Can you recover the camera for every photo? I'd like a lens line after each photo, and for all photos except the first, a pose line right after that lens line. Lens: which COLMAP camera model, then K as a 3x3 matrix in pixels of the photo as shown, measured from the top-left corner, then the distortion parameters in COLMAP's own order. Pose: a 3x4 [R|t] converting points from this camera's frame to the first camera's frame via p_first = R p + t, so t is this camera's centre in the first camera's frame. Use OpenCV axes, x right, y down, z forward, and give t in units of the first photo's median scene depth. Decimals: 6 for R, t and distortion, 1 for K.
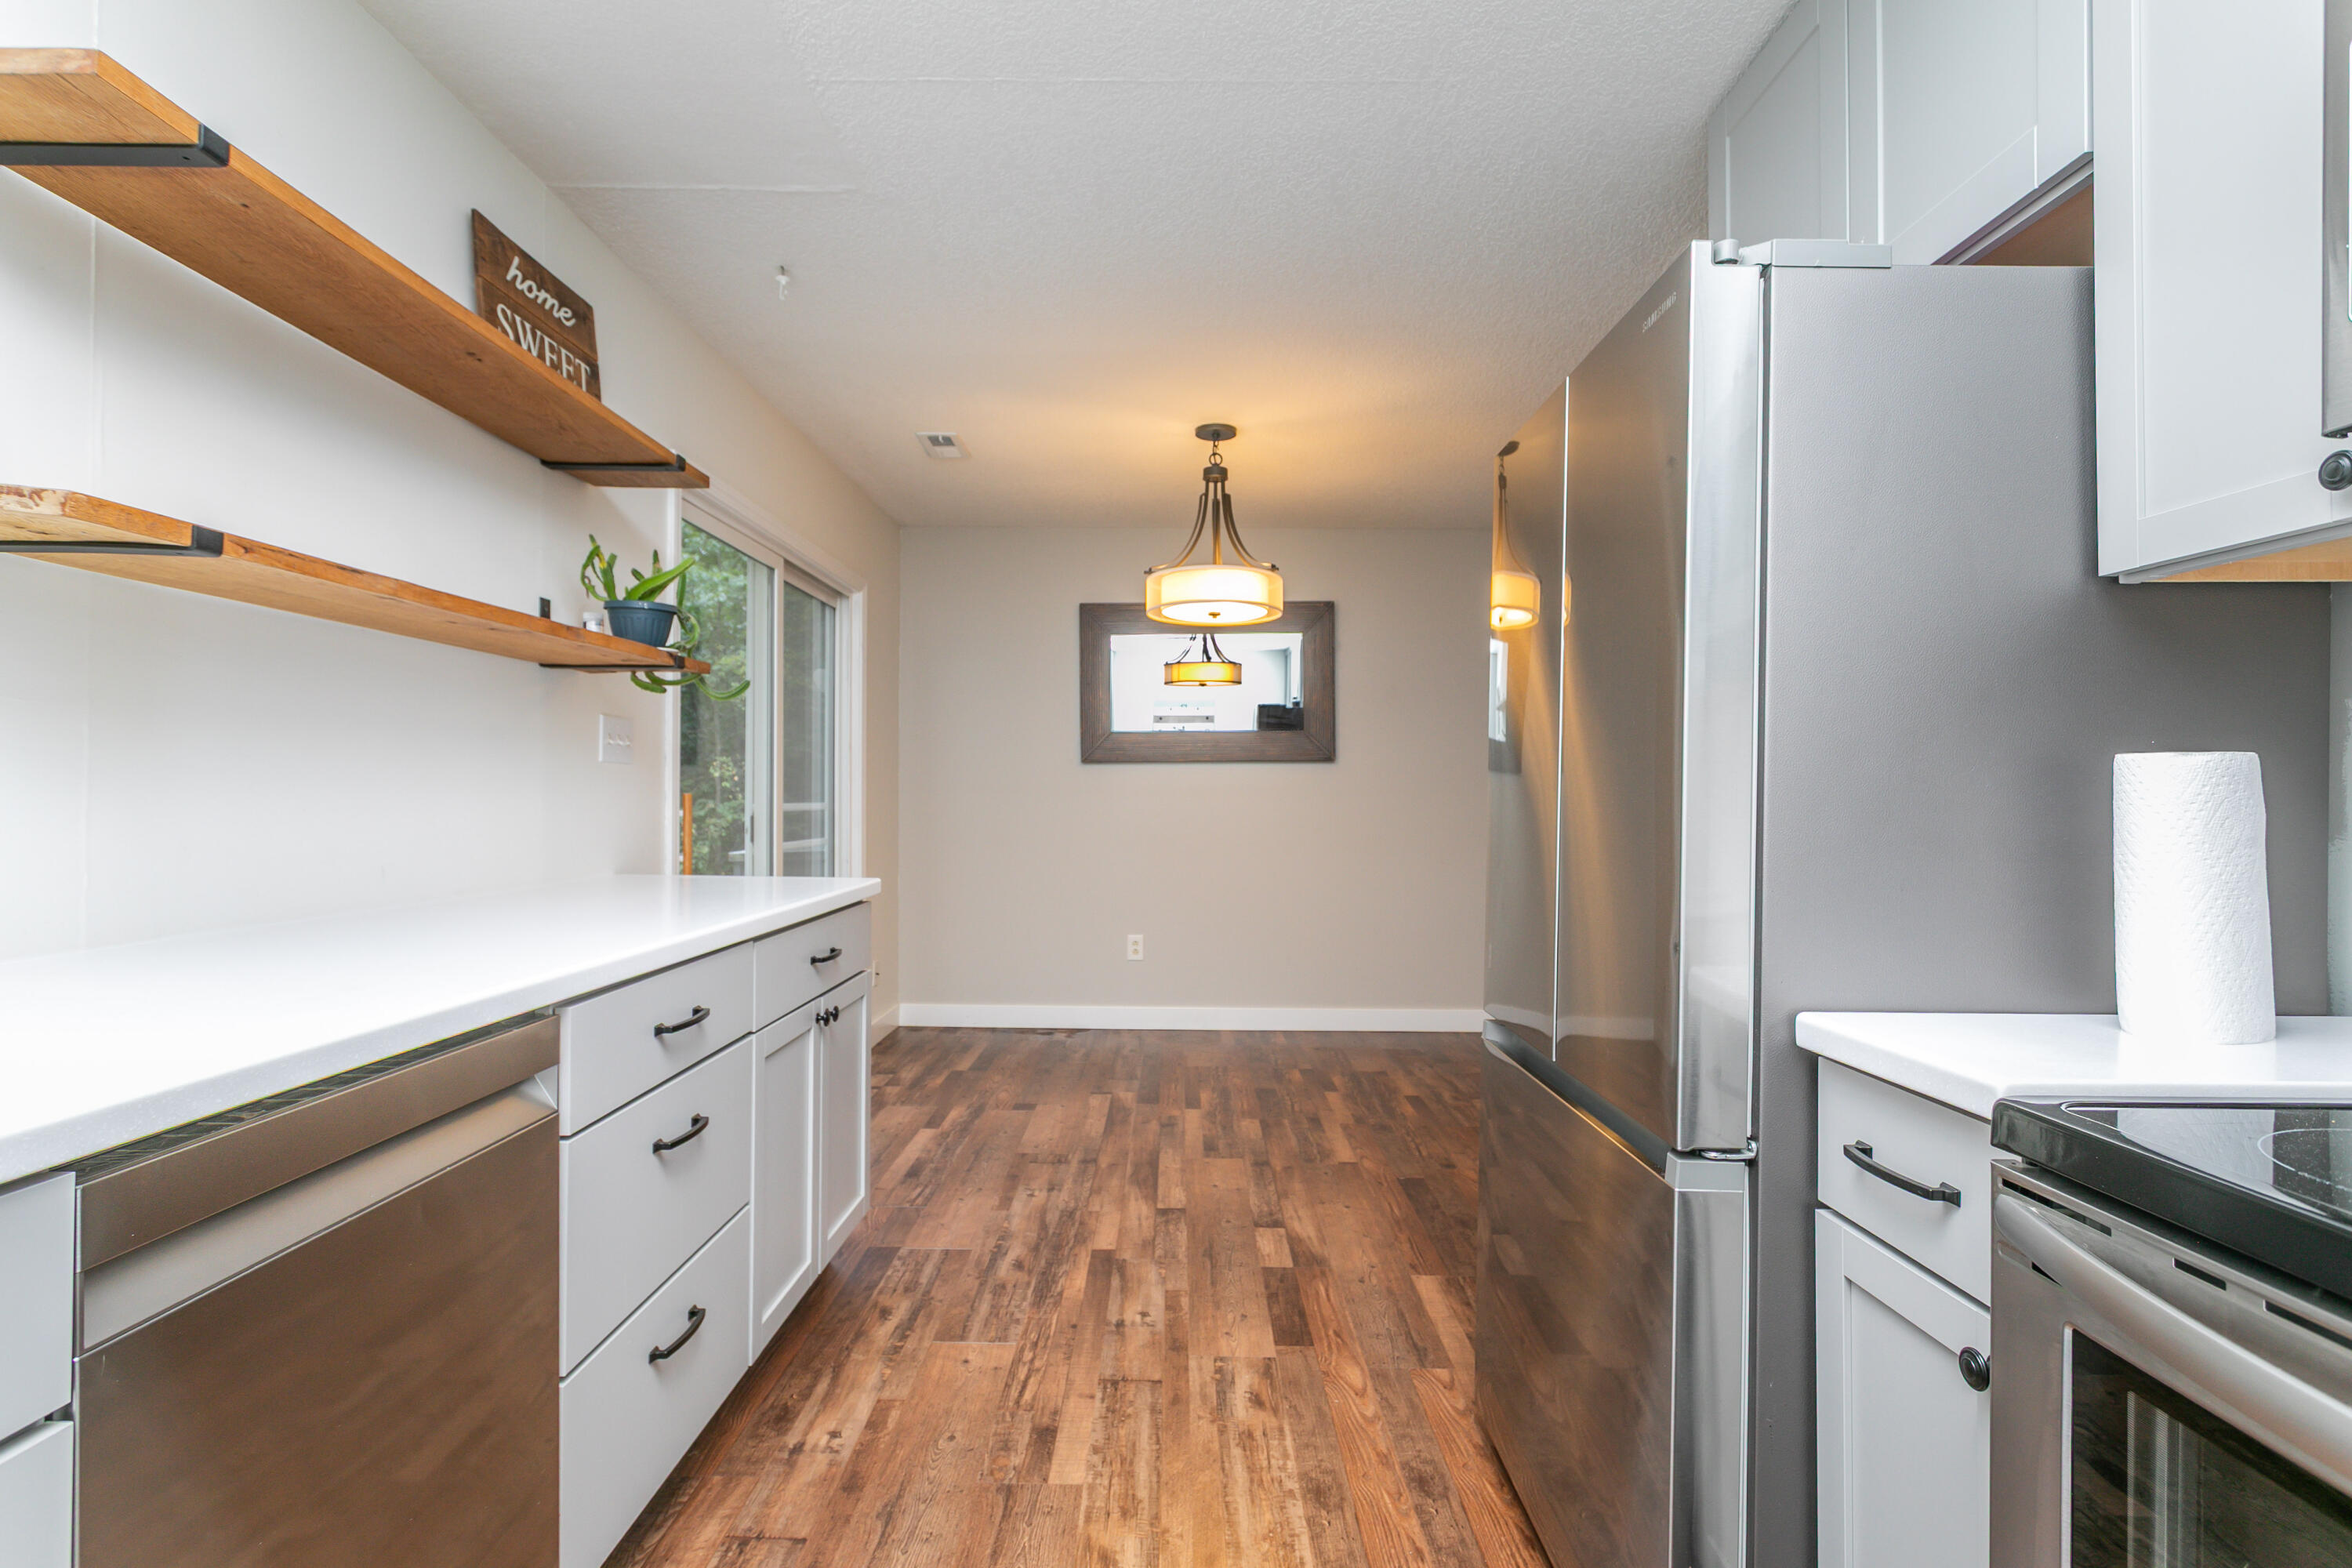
lens RADIAL K [[1195.7, 0, 1187.1], [0, 1195.7, 792.3], [0, 0, 1]] dist [0.001573, 0.000297]
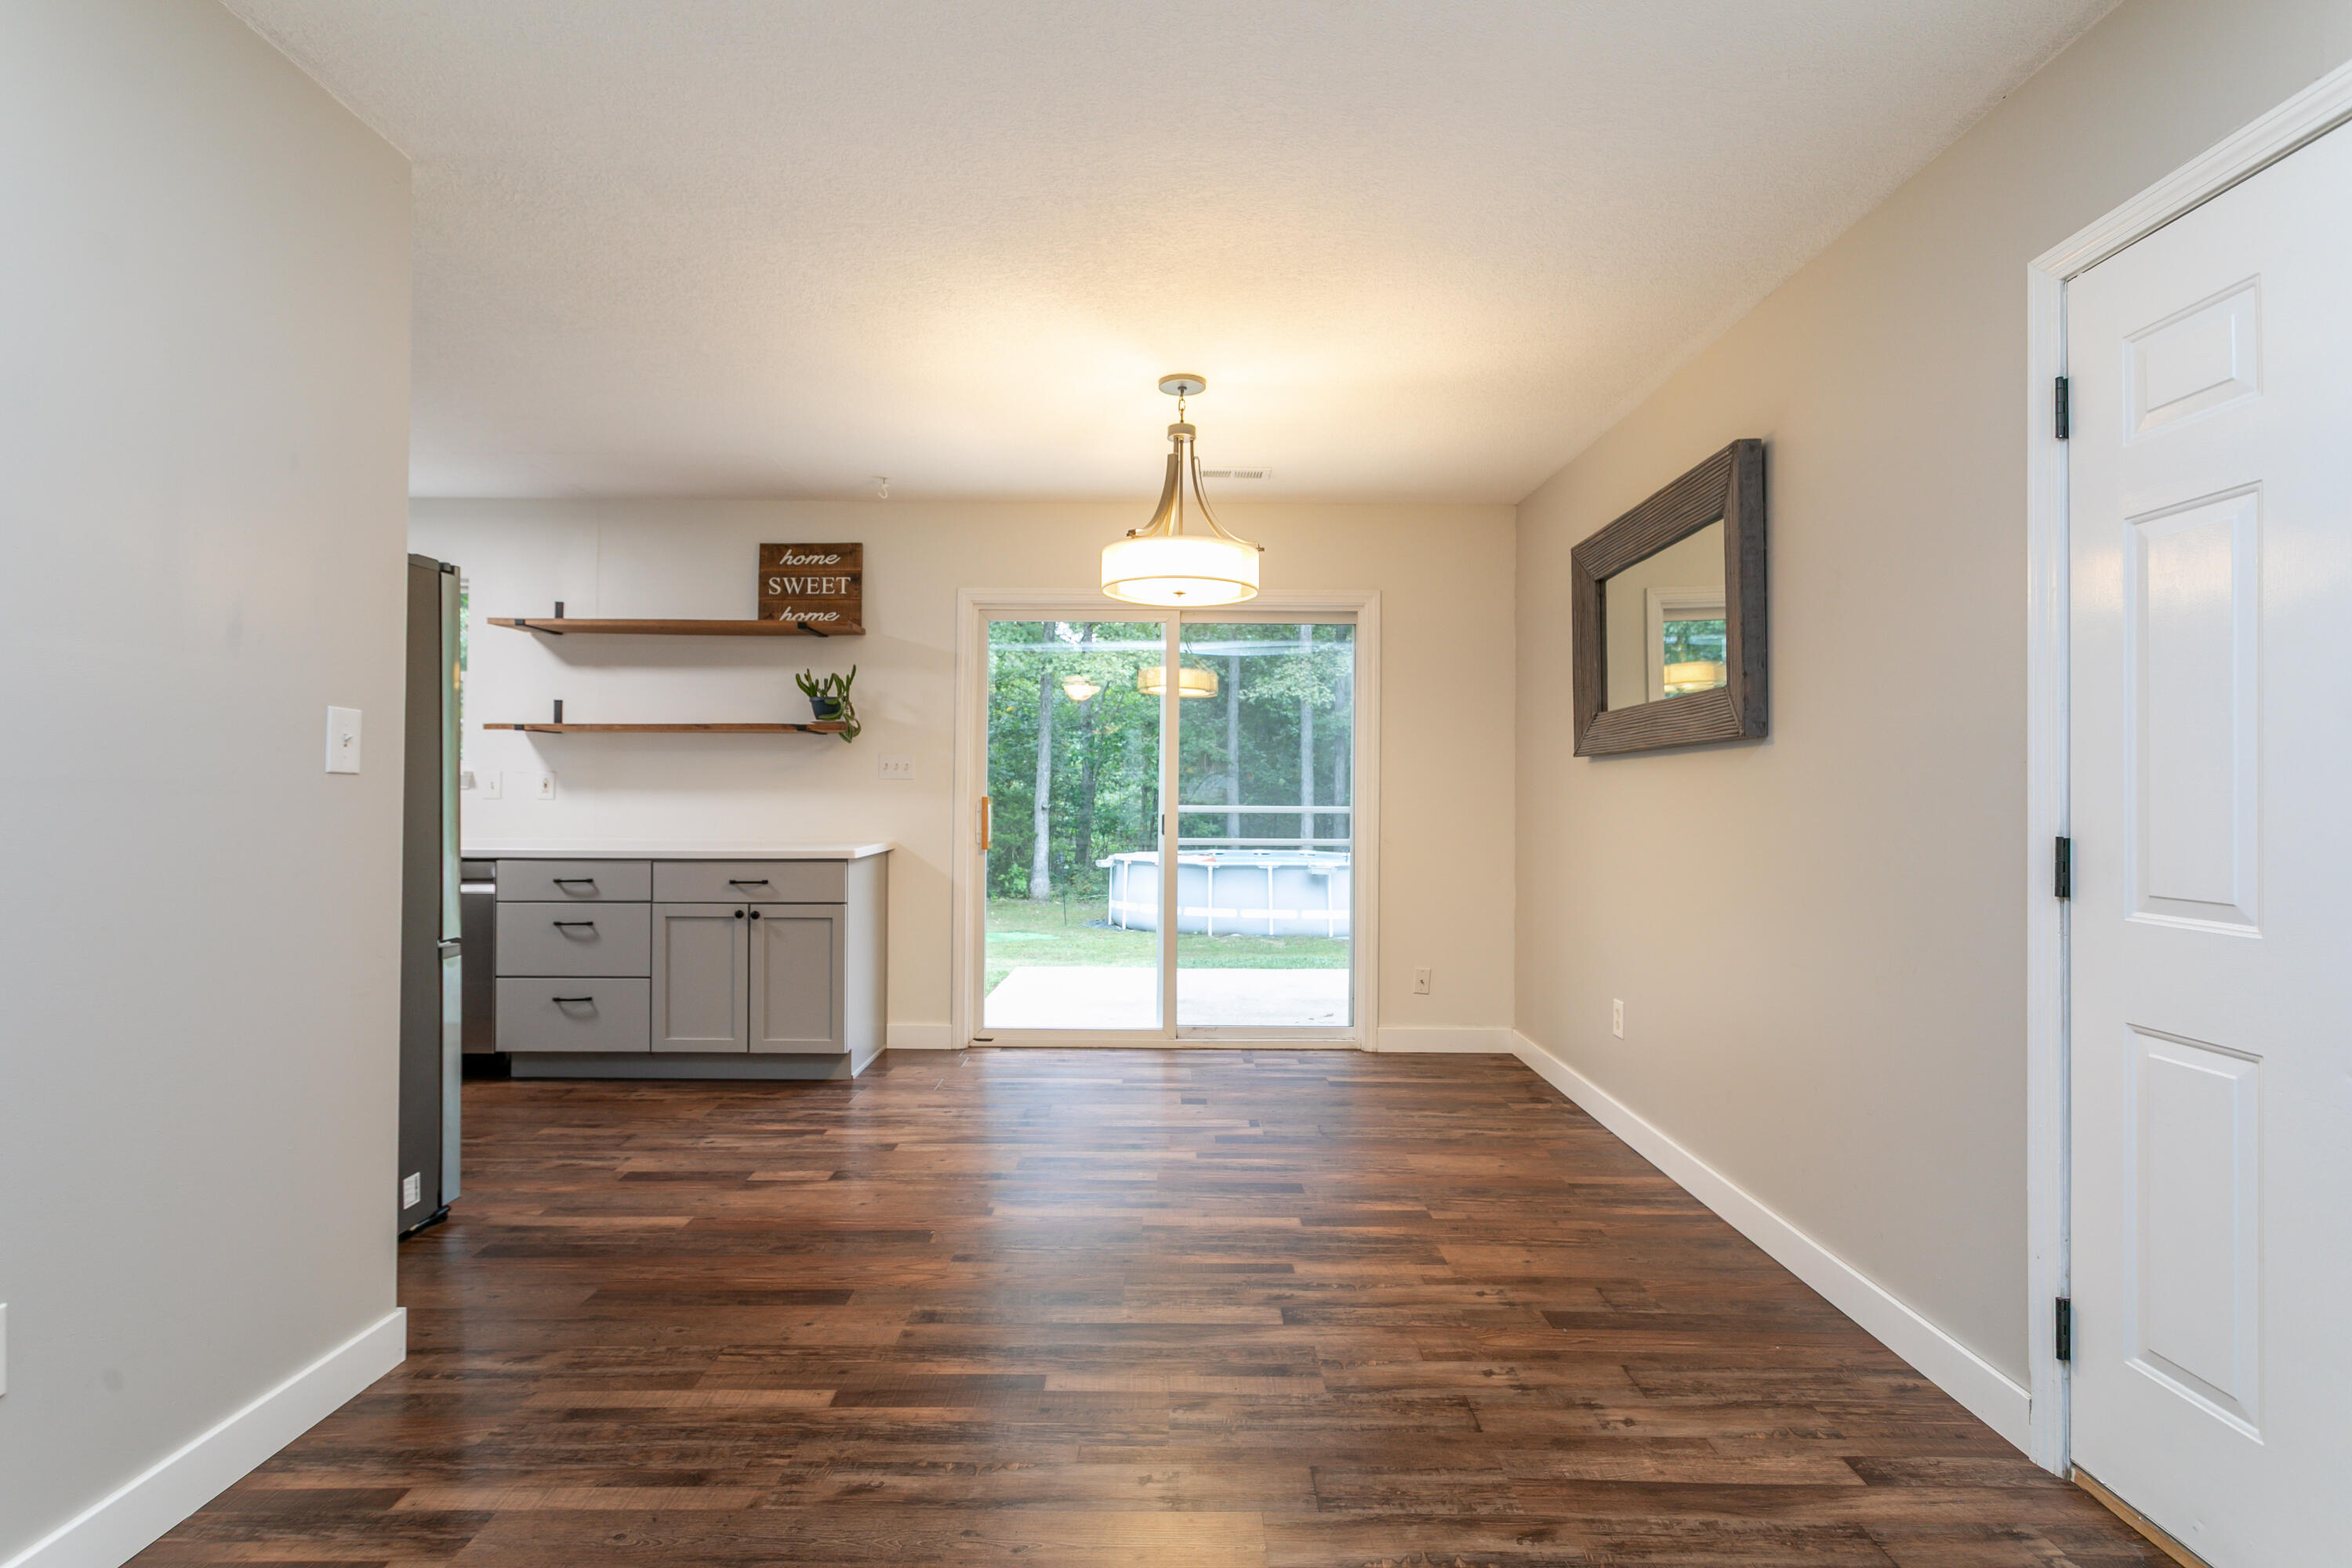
lens RADIAL K [[1122.8, 0, 1132.4], [0, 1122.8, 786.3], [0, 0, 1]] dist [-0.020061, 0.000136]
pose [[-0.042919, -0.008280, -0.999044, 1.168355], [-0.004266, 0.999958, -0.008104, -0.000137], [0.999069, 0.003914, -0.042952, 1.381372]]
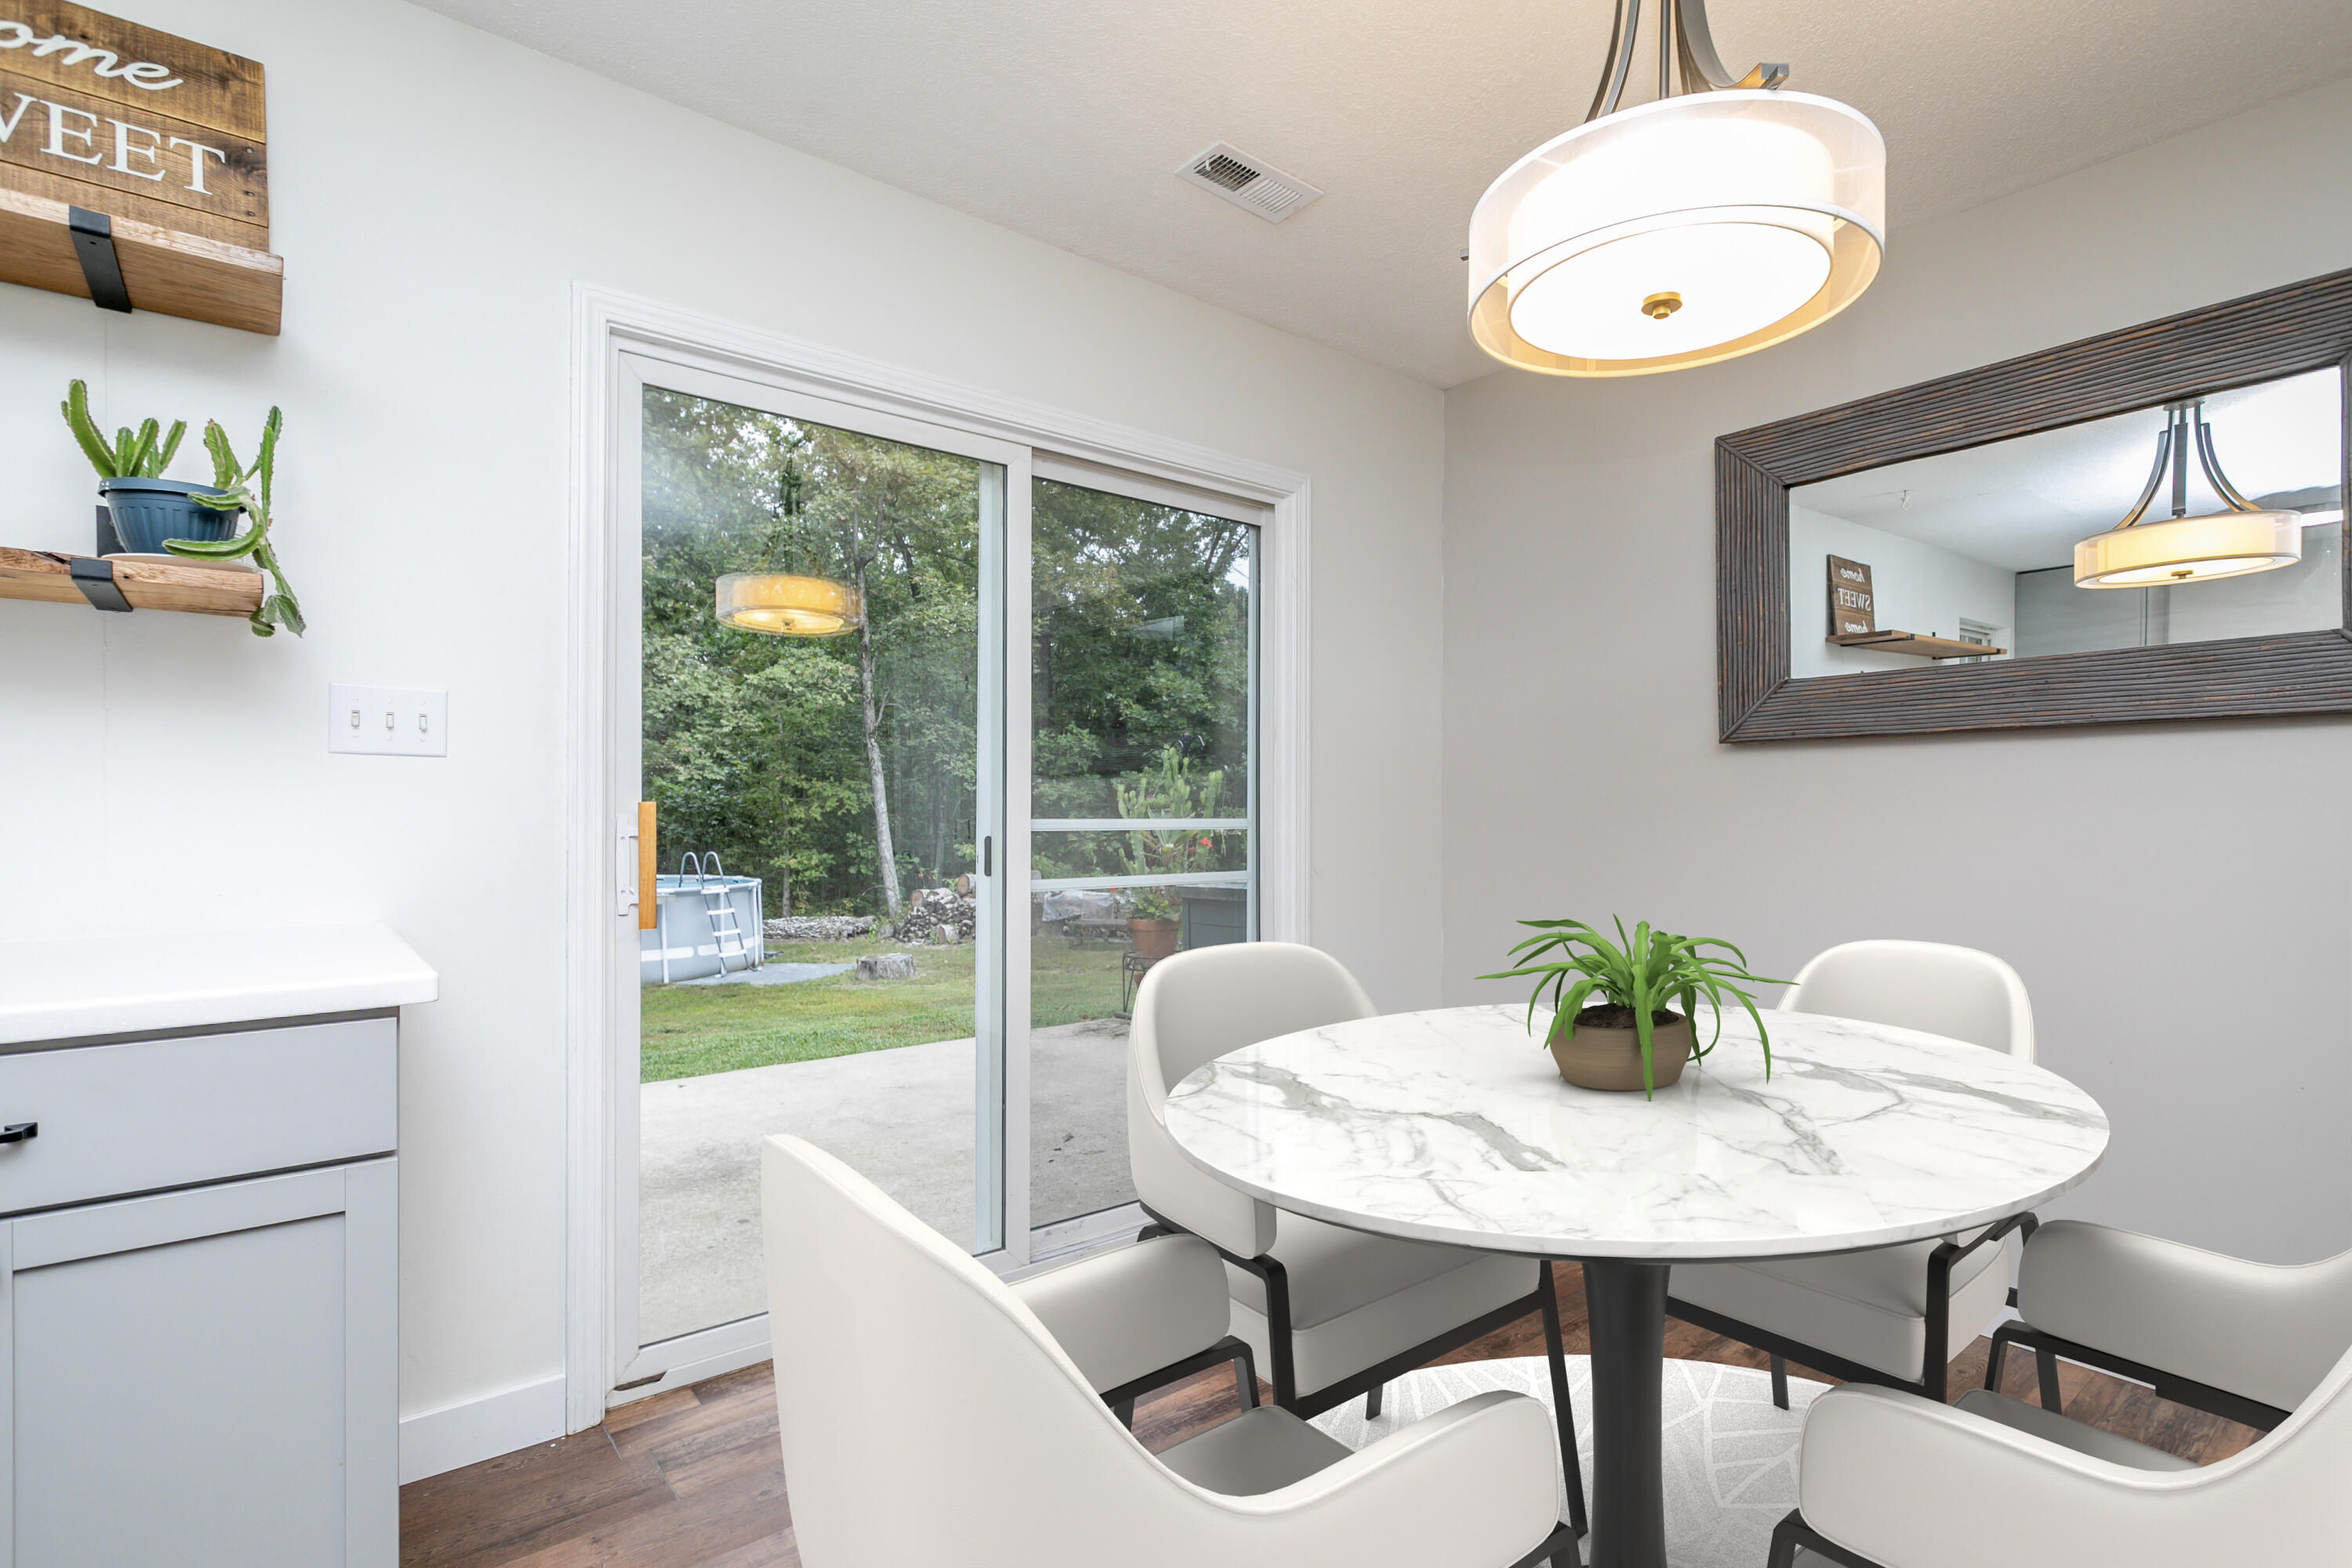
lens RADIAL K [[1195.7, 0, 1187.1], [0, 1195.7, 792.3], [0, 0, 1]] dist [0.001573, 0.000297]
pose [[0.622841, -0.007982, -0.782308, 0.308117], [-0.002244, 0.999926, -0.011988, 0.003796], [0.782345, 0.009222, 0.622777, 0.906750]]
